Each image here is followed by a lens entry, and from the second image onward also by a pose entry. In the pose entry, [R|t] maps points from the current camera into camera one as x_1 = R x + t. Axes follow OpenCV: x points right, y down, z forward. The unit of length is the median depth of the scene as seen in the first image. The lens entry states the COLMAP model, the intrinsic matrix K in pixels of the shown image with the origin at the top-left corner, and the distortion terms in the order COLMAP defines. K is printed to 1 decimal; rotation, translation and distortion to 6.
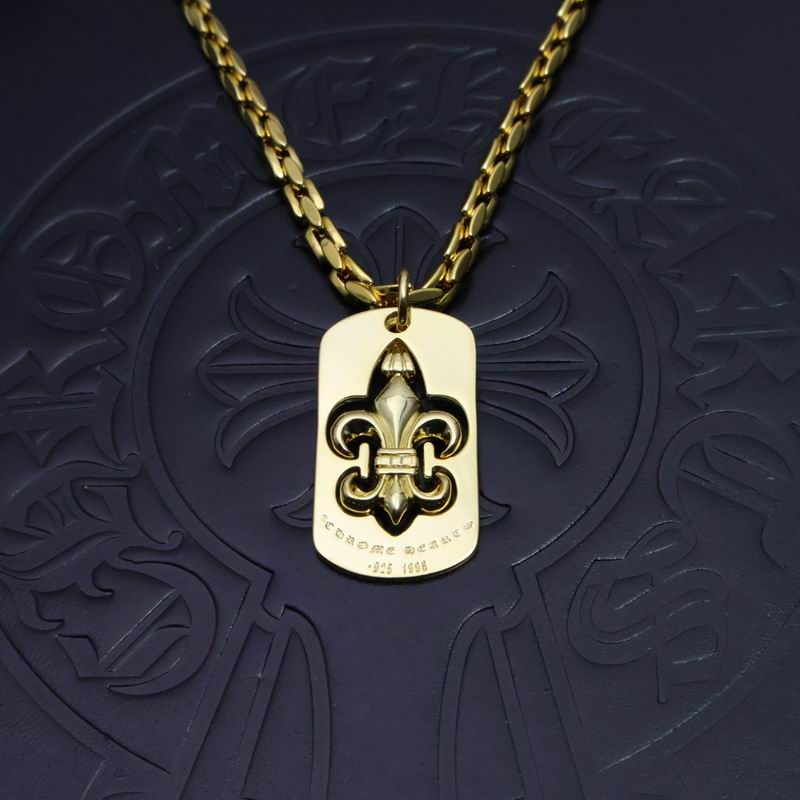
lens RADIAL K [[2129.2, 0, 400.0], [0, 2129.2, 400.0], [0, 0, 1]] dist [-0.009890, 0.513329]
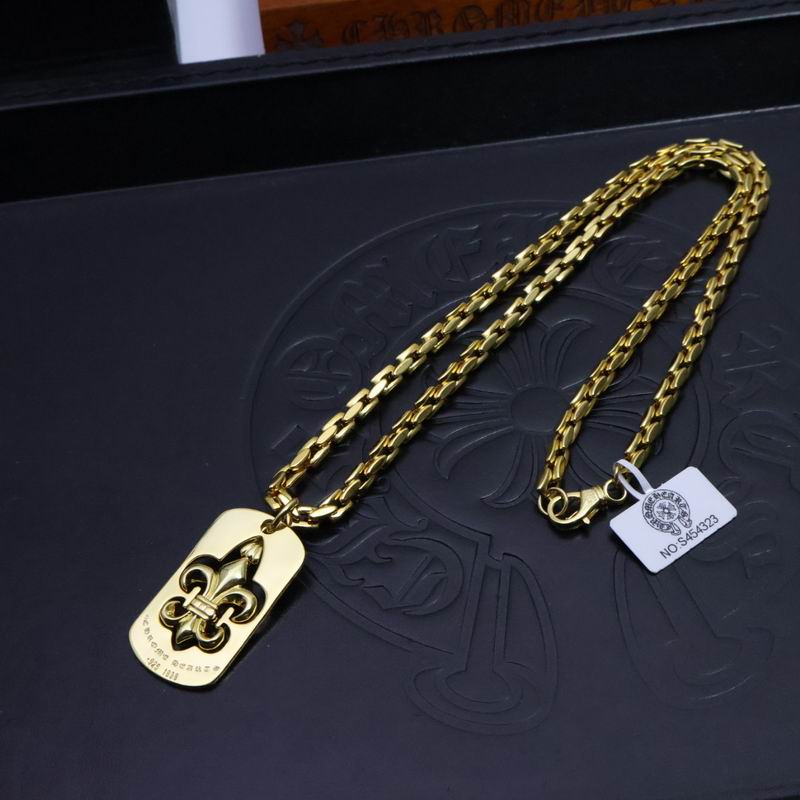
lens RADIAL K [[2129.2, 0, 400.0], [0, 2129.2, 400.0], [0, 0, 1]] dist [-0.009890, 0.513329]
pose [[0.989972, -0.092758, 0.106542, -0.269928], [0.104679, 0.988138, -0.112367, 0.143372], [-0.094856, 0.122393, 0.987938, -0.543443]]
